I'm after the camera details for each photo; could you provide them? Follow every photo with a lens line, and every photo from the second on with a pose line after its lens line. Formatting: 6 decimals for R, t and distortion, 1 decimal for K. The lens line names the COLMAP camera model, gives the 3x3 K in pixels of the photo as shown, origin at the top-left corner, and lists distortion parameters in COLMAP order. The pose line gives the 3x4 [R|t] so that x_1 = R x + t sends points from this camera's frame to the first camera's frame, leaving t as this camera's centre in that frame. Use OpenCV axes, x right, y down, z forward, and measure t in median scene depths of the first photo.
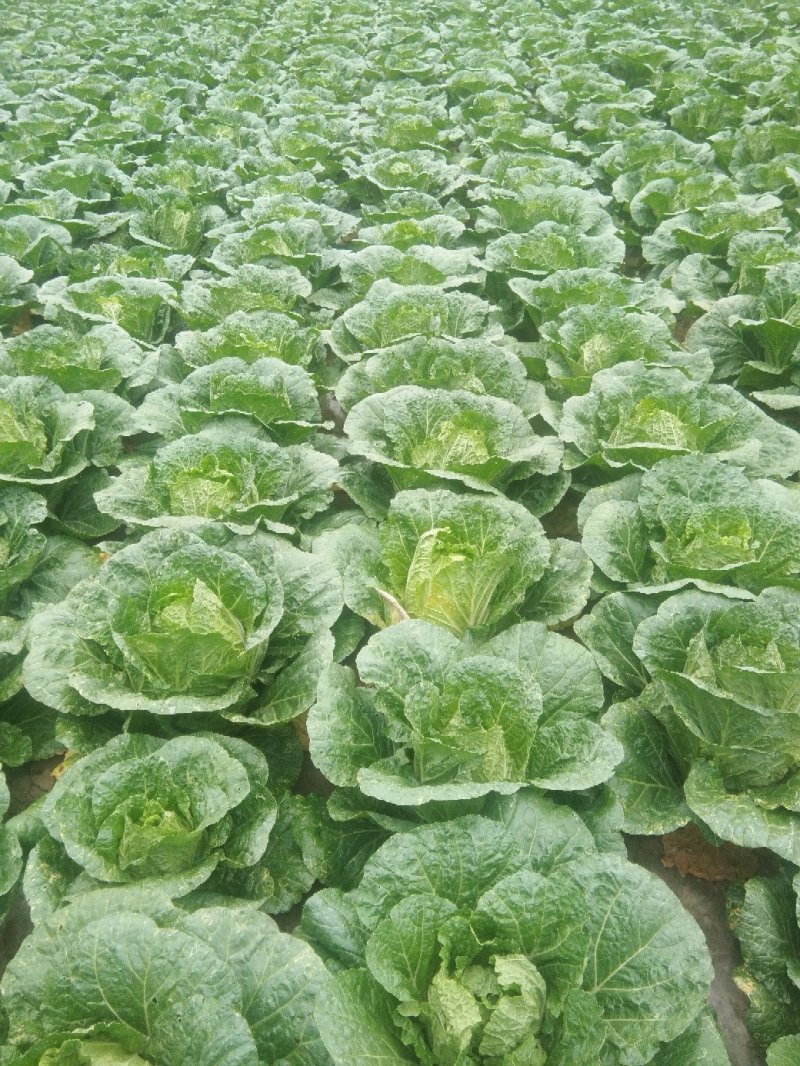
lens RADIAL K [[851.2, 0, 388.6], [0, 851.2, 538.7], [0, 0, 1]] dist [0.090557, -0.133404]
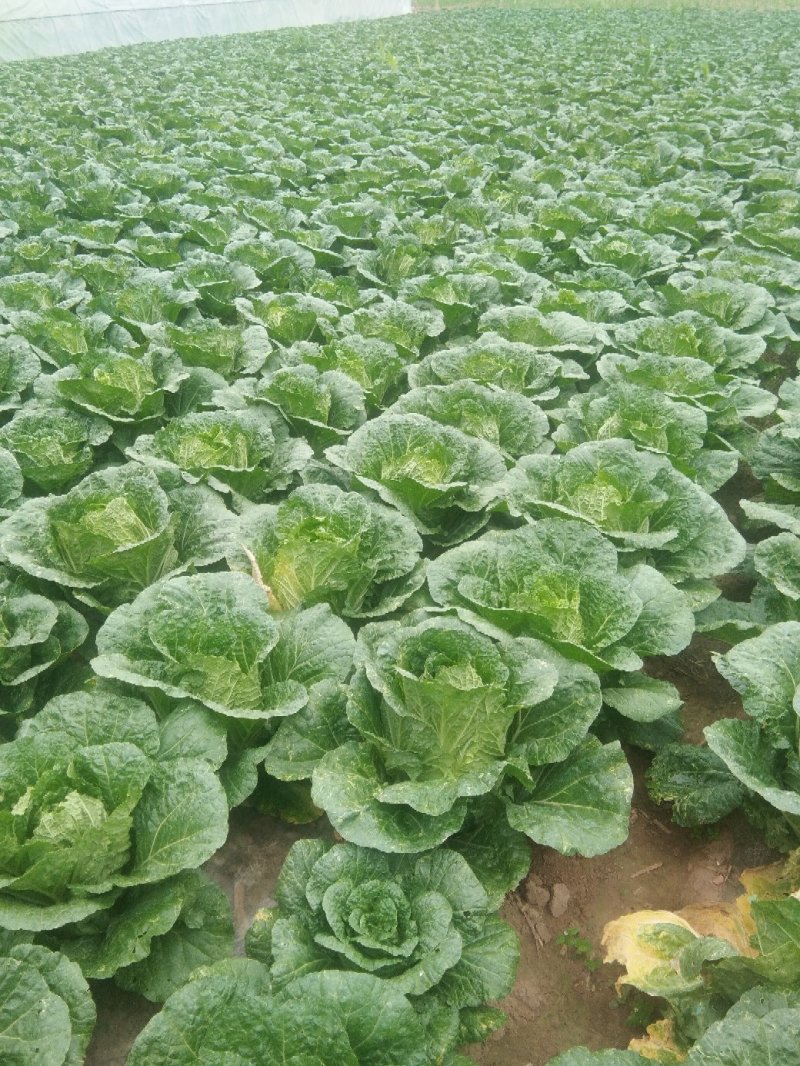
lens RADIAL K [[851.2, 0, 391.5], [0, 851.2, 533.0], [0, 0, 1]] dist [0.090557, -0.133404]
pose [[0.887719, 0.265307, -0.376255, 0.492039], [-0.292904, 0.955991, -0.016972, 0.000053], [0.355194, 0.125273, 0.926361, -0.040762]]
